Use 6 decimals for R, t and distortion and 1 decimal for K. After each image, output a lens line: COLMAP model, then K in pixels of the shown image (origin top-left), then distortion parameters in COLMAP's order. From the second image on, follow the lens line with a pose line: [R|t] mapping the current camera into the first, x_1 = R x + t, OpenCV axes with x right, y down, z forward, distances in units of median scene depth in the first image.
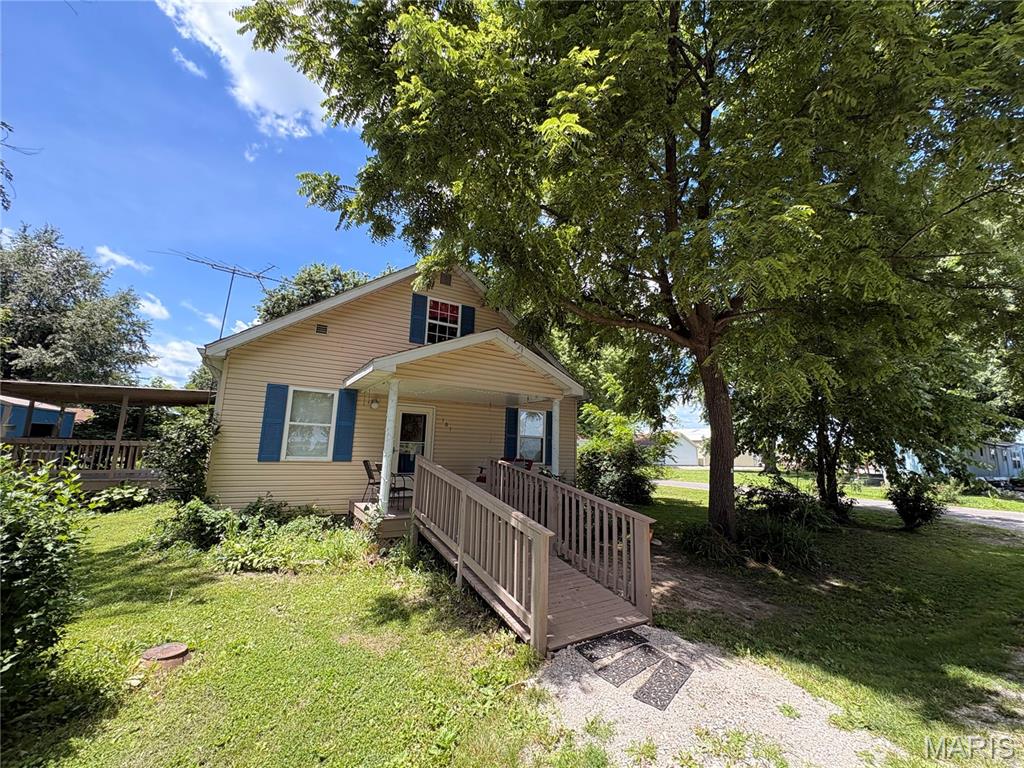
lens RADIAL K [[408.0, 0, 513.2], [0, 408.0, 386.6], [0, 0, 1]] dist [-0.002265, 0.000463]
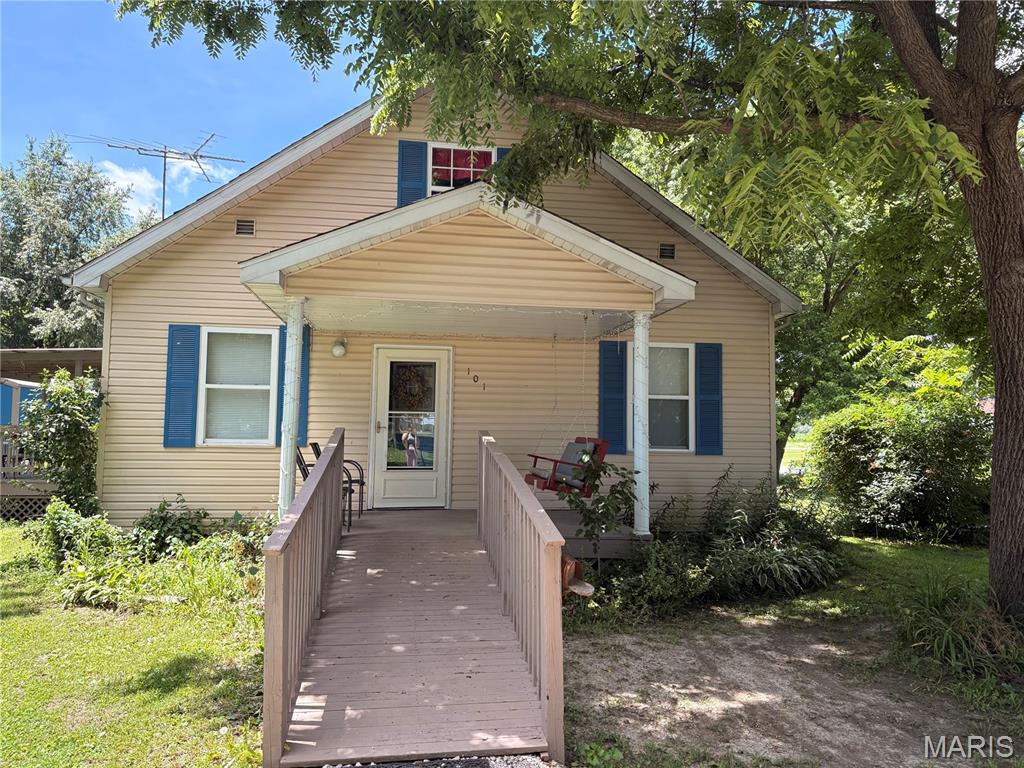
lens RADIAL K [[775.7, 0, 512.2], [0, 775.7, 380.1], [0, 0, 1]] dist [0.026471, -0.005069]
pose [[0.914607, -0.048411, -0.401435, 0.349185], [0.076638, 0.995566, 0.054548, 0.051119], [0.397014, -0.080655, 0.914262, 0.102235]]
